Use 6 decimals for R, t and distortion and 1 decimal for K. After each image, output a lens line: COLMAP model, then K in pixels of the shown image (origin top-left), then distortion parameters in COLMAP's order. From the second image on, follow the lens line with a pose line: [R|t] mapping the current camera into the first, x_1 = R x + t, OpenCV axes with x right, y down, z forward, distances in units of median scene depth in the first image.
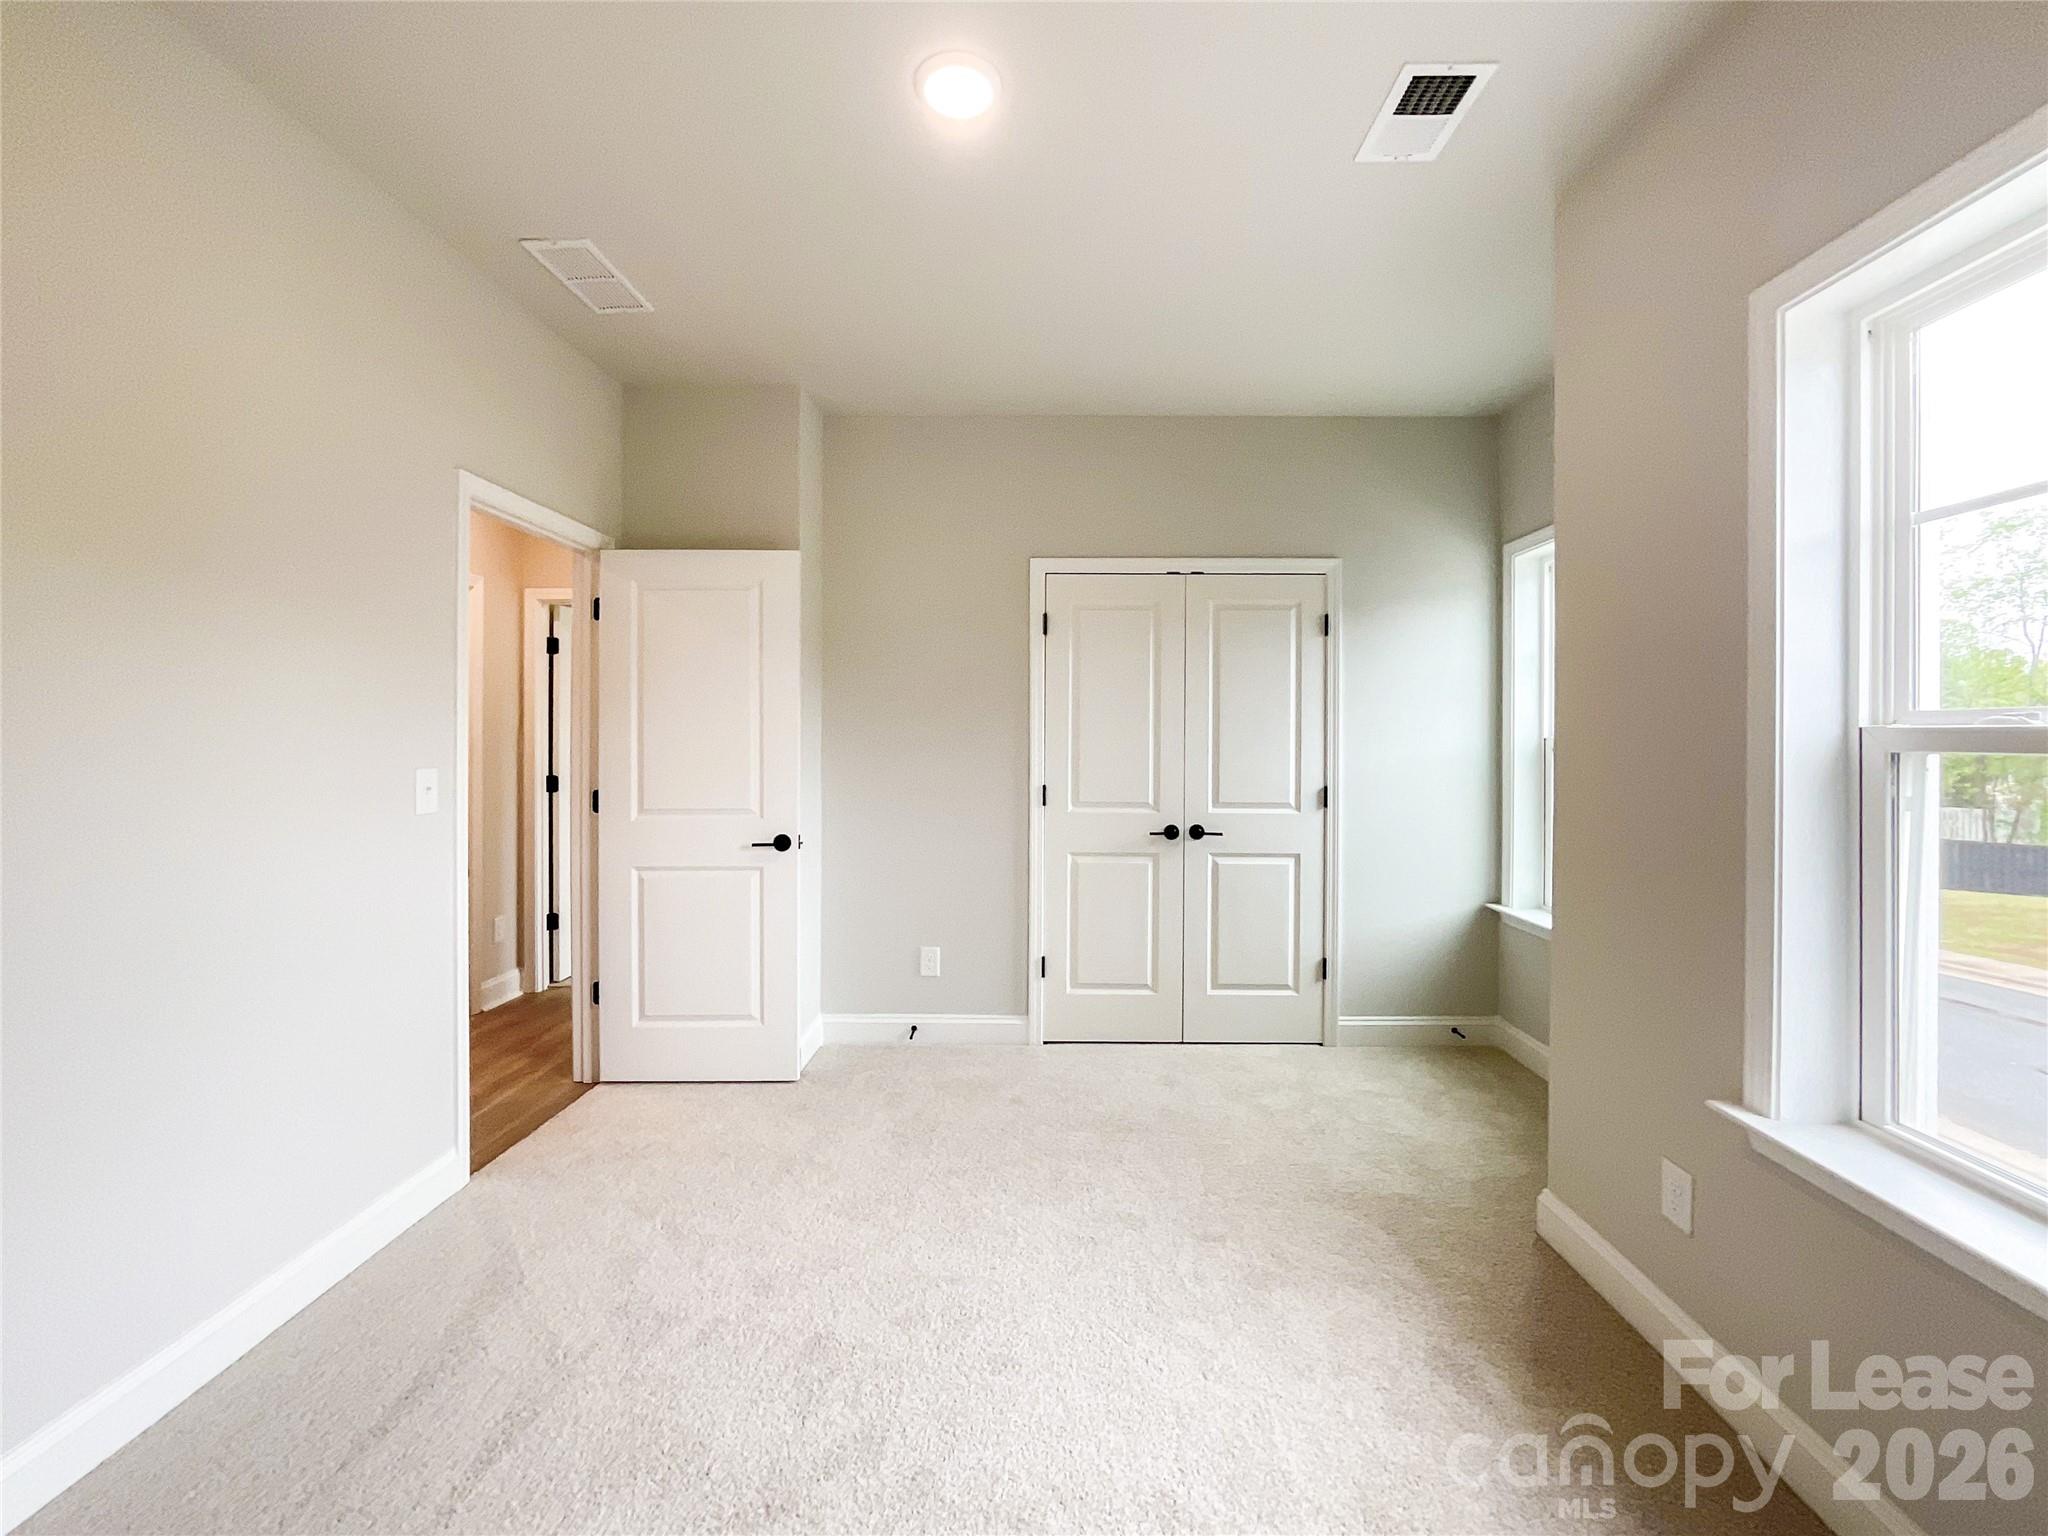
lens RADIAL K [[817.0, 0, 1026.0], [0, 817.0, 746.0], [0, 0, 1]] dist [-0.028132, 0.015978]
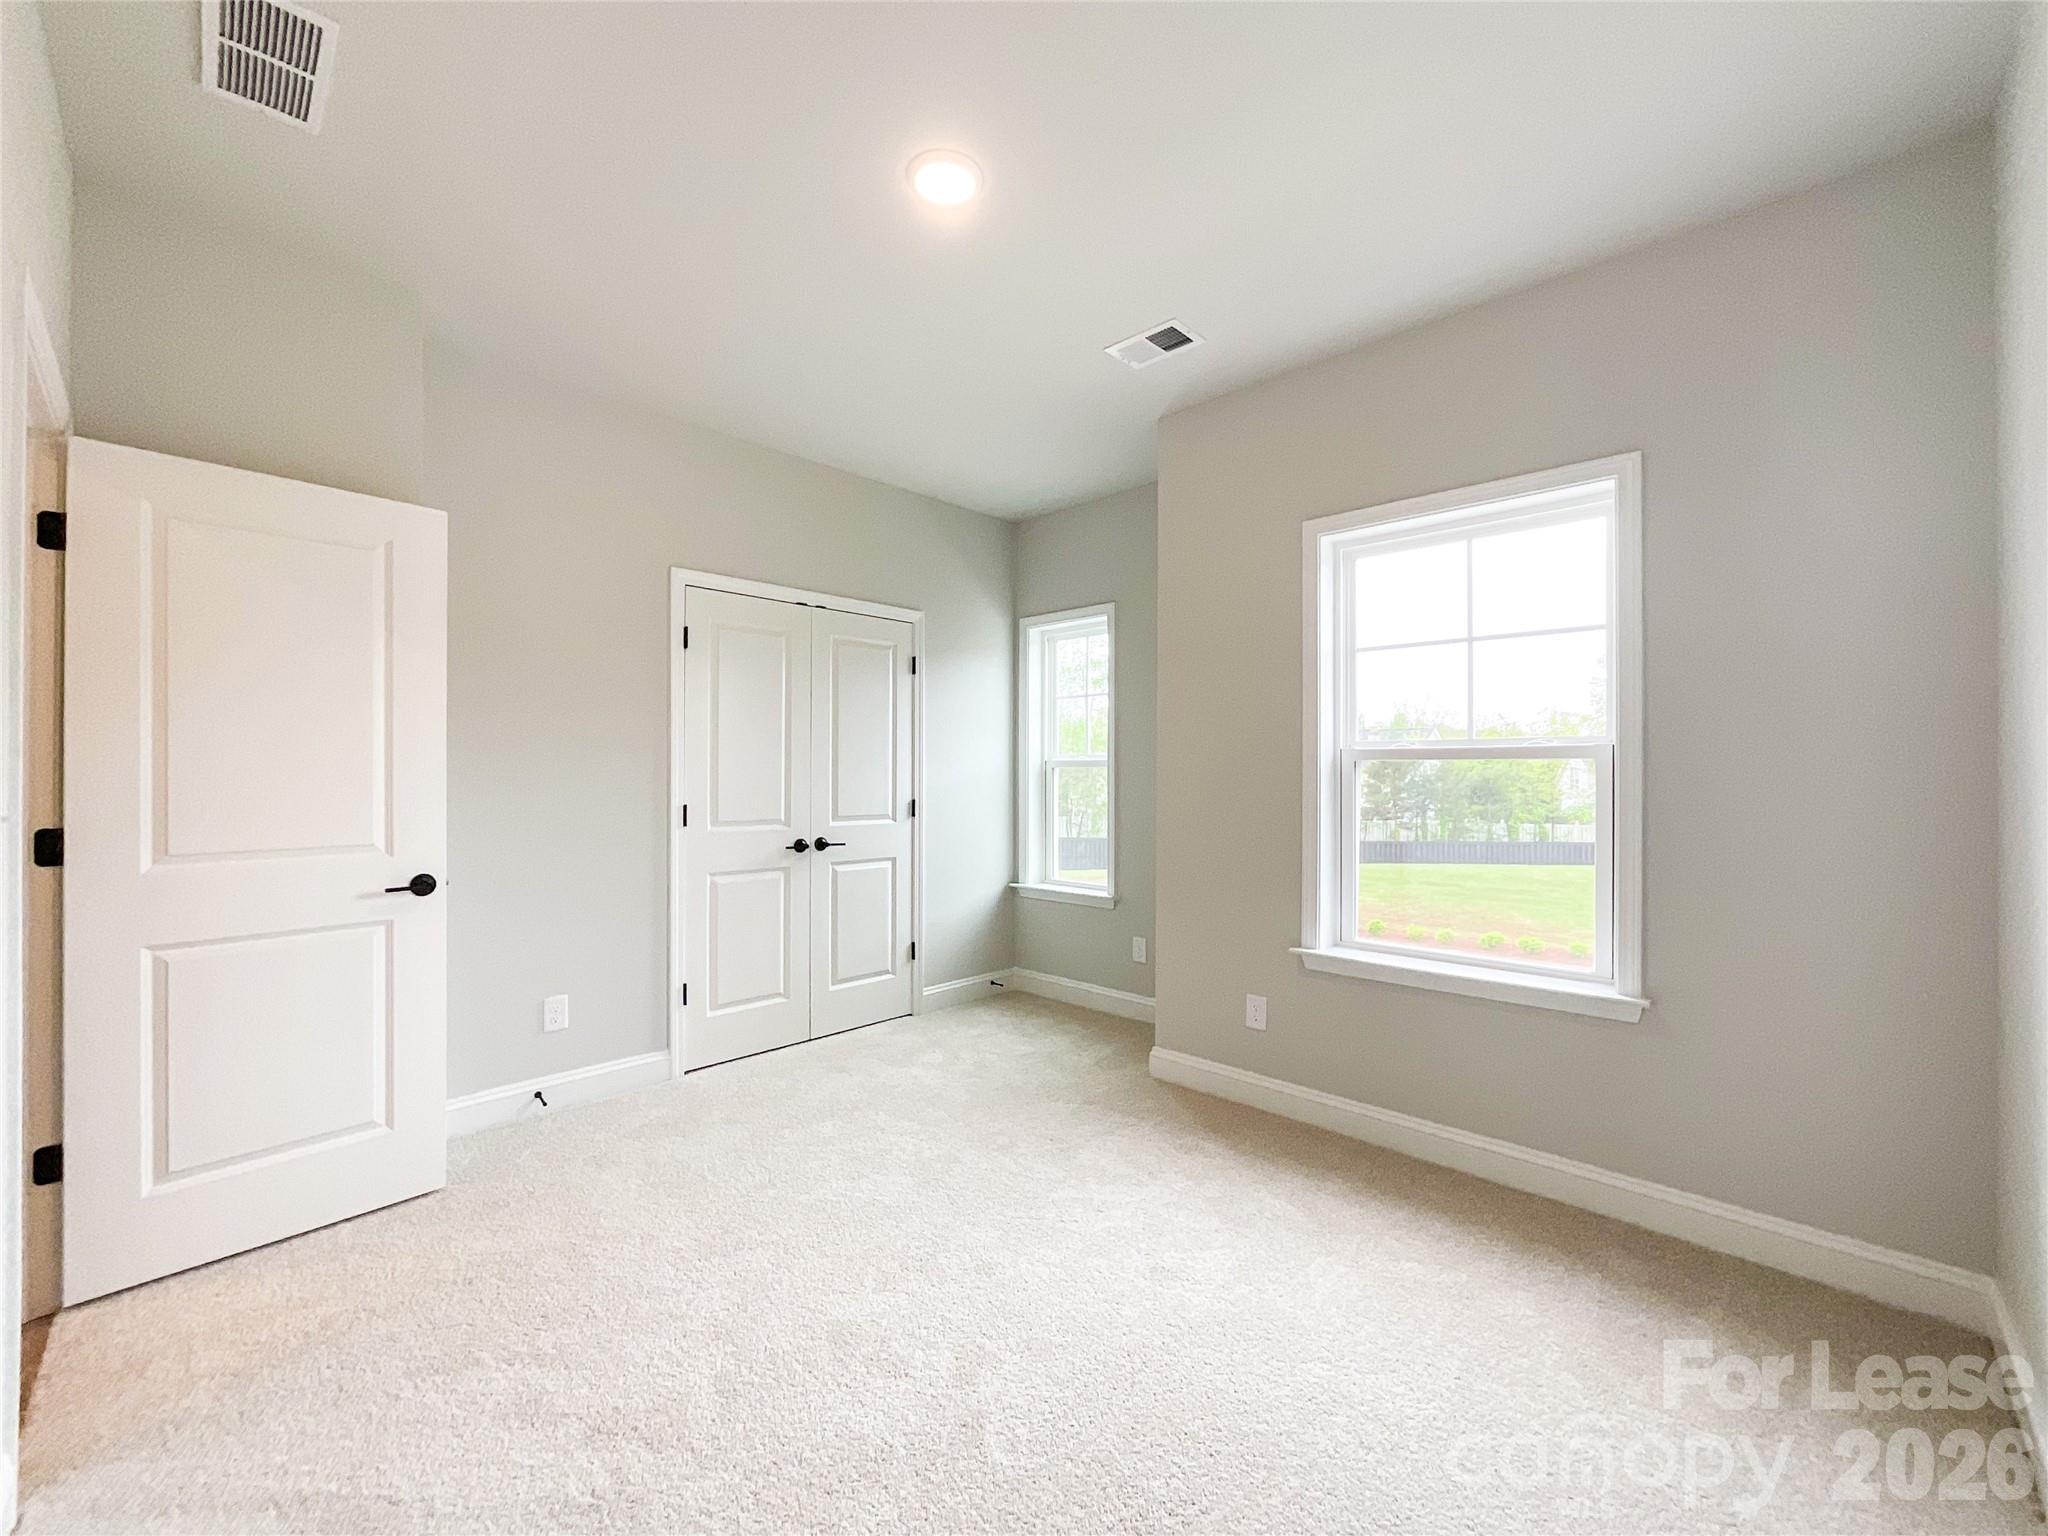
lens RADIAL K [[825.0, 0, 979.5], [0, 825.0, 779.2], [0, 0, 1]] dist [0.000841, 0.000281]
pose [[0.705127, -0.004179, 0.709069, -0.427898], [0.003323, 0.999991, 0.002589, 0.016500], [-0.709073, 0.000531, 0.705135, 0.069024]]
